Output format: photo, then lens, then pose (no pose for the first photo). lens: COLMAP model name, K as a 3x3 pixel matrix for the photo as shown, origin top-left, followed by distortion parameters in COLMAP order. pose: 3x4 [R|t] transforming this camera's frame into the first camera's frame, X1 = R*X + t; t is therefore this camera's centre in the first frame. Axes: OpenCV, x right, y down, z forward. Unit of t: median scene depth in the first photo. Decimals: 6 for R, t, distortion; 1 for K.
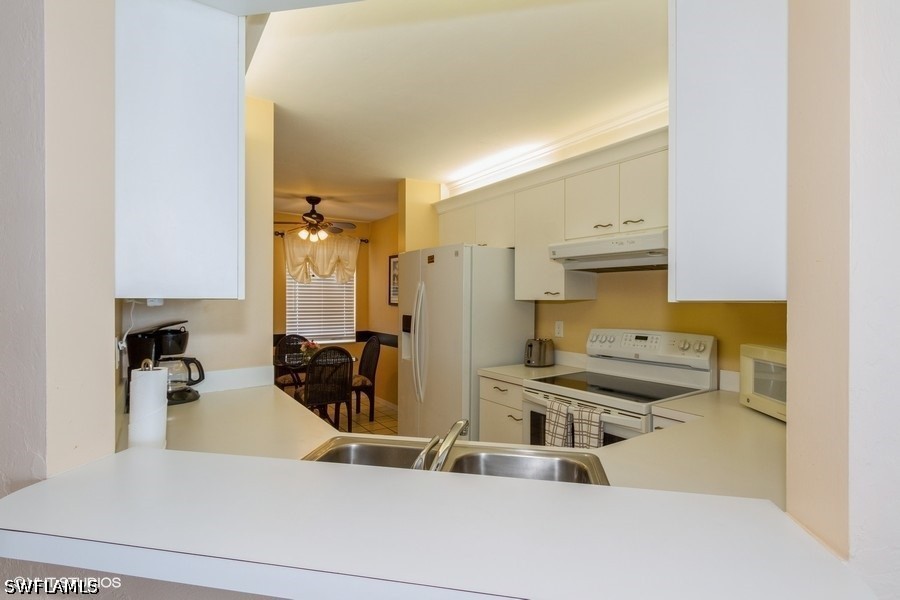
lens RADIAL K [[428.4, 0, 449.1], [0, 428.4, 305.1], [0, 0, 1]] dist [-0.000236, -0.000534]
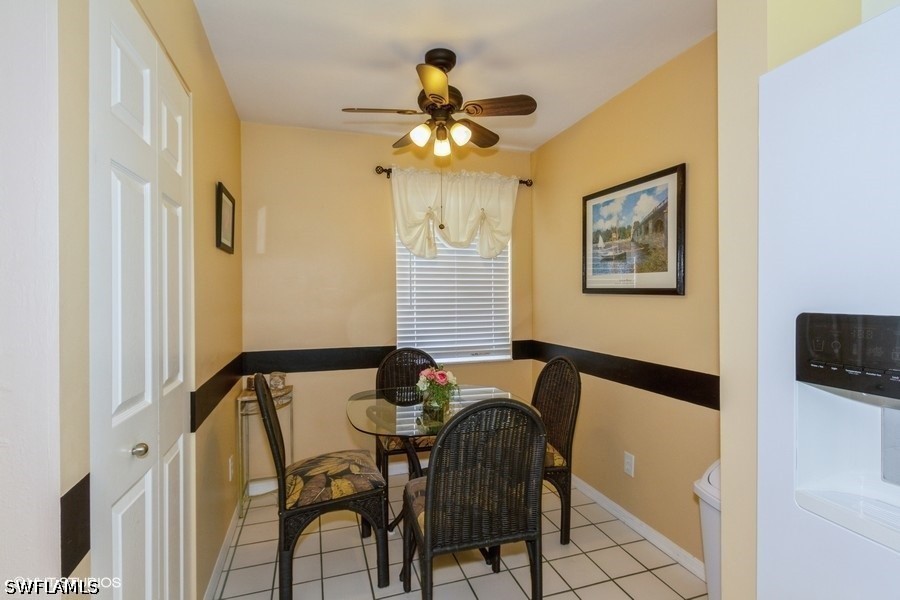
lens RADIAL K [[428.4, 0, 449.1], [0, 428.4, 305.1], [0, 0, 1]] dist [-0.000236, -0.000534]
pose [[0.959953, -0.008158, -0.280042, -0.150252], [0.009934, 0.999939, 0.004923, 0.010240], [0.279985, -0.007508, 0.959975, 0.463486]]
